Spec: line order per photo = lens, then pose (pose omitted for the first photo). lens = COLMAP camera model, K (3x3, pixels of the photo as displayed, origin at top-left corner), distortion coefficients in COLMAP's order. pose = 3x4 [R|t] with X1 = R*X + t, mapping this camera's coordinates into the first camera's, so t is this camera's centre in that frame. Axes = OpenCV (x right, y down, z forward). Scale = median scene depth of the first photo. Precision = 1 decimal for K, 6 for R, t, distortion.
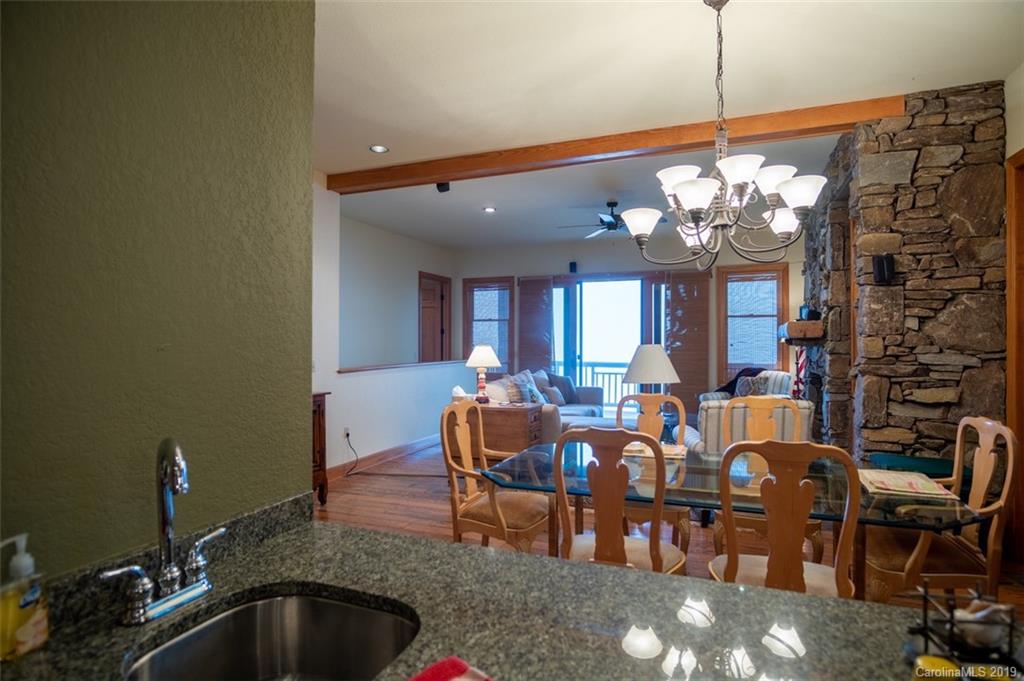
lens RADIAL K [[544.3, 0, 512.0], [0, 544.3, 340.5], [0, 0, 1]] dist [-0.035856, 0.009350]
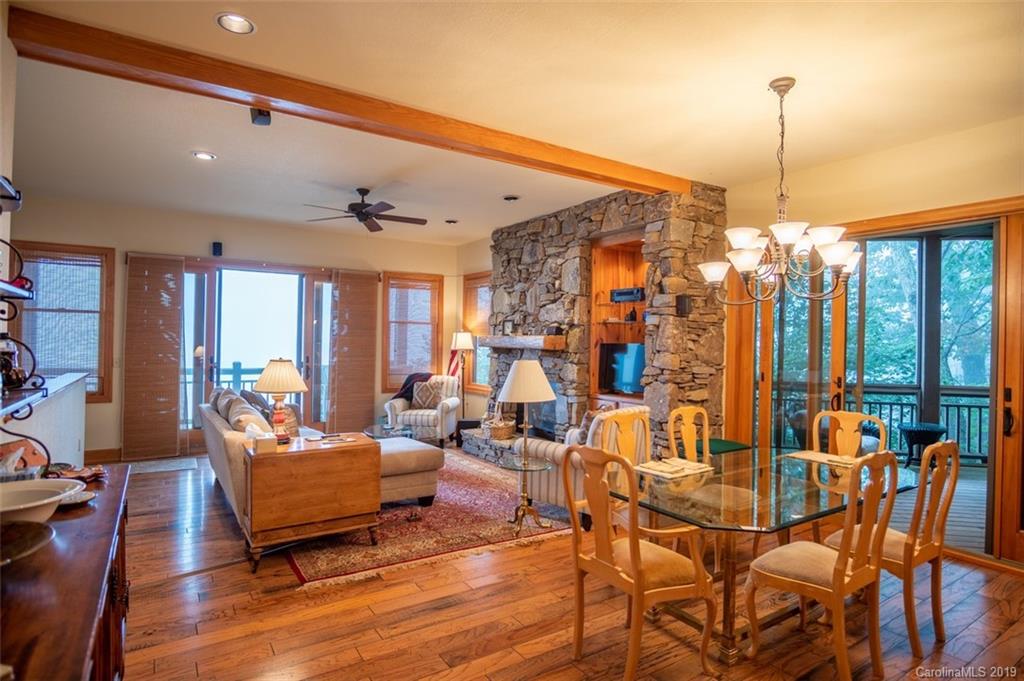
lens RADIAL K [[544.3, 0, 512.0], [0, 544.3, 340.5], [0, 0, 1]] dist [-0.035856, 0.009350]
pose [[0.581231, 0.013107, 0.813633, -0.288345], [-0.020080, 0.999797, -0.001761, -0.013061], [-0.813491, -0.015314, 0.581376, 0.233308]]
